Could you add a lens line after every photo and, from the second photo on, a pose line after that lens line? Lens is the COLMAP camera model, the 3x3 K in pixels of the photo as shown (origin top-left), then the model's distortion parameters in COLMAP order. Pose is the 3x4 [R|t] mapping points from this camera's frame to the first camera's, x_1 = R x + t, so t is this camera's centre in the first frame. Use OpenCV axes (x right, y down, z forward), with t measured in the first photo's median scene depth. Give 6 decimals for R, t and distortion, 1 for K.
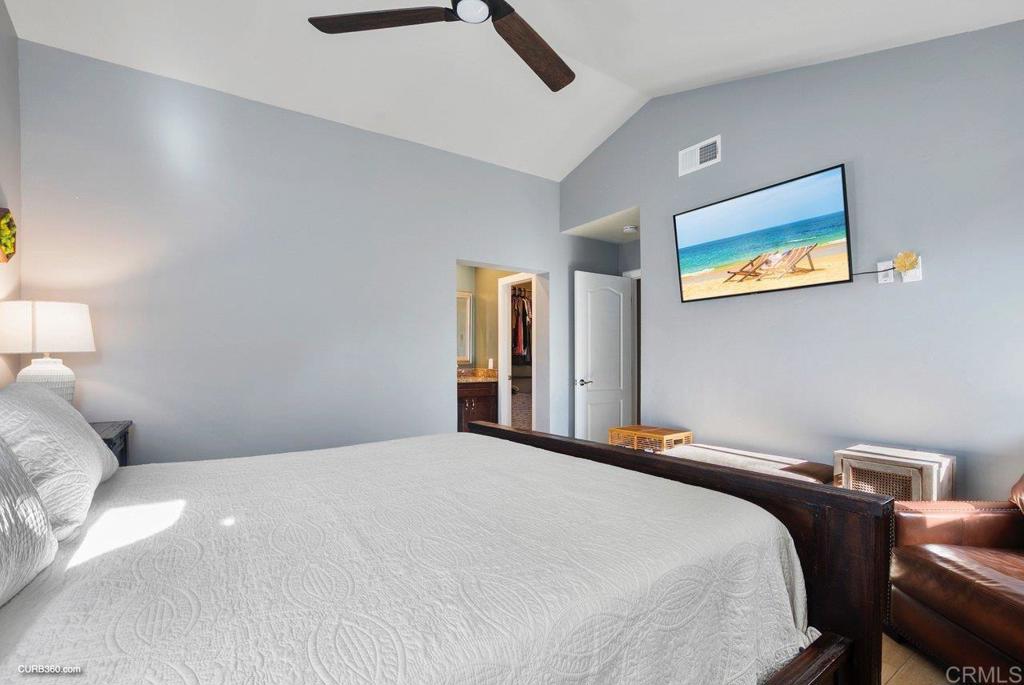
lens RADIAL K [[458.4, 0, 512.0], [0, 458.4, 342.5], [0, 0, 1]] dist [-0.020949, 0.000401]
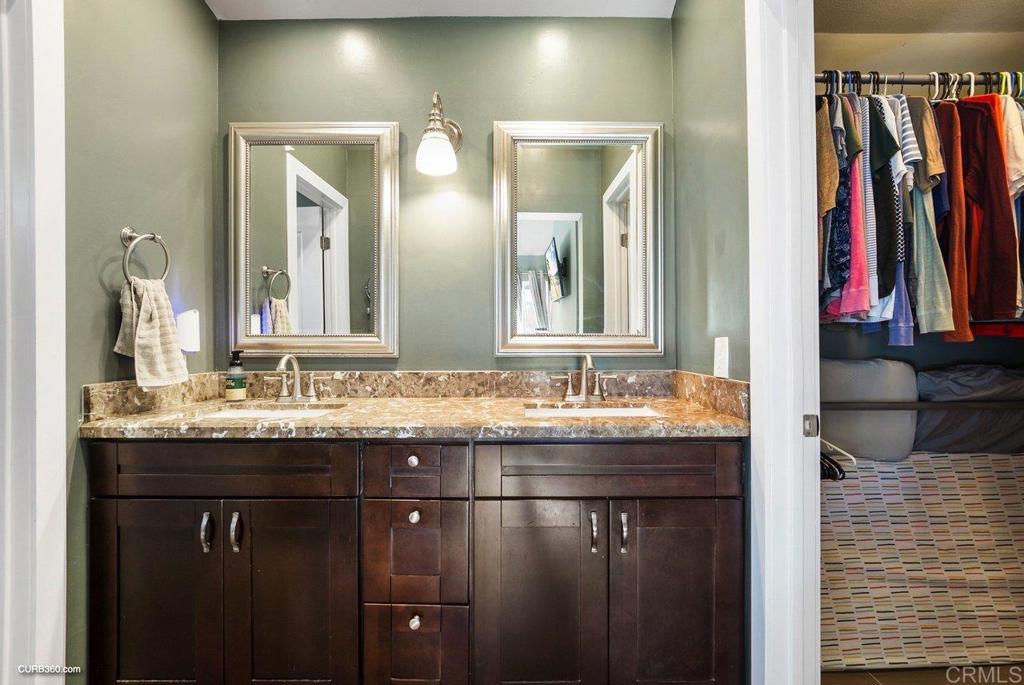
lens RADIAL K [[458.4, 0, 512.0], [0, 458.4, 342.5], [0, 0, 1]] dist [-0.020949, 0.000401]
pose [[0.825429, -0.006905, -0.564464, -0.000054], [0.027861, 0.999205, 0.028518, 0.027295], [0.563818, -0.039266, 0.824965, 0.703001]]
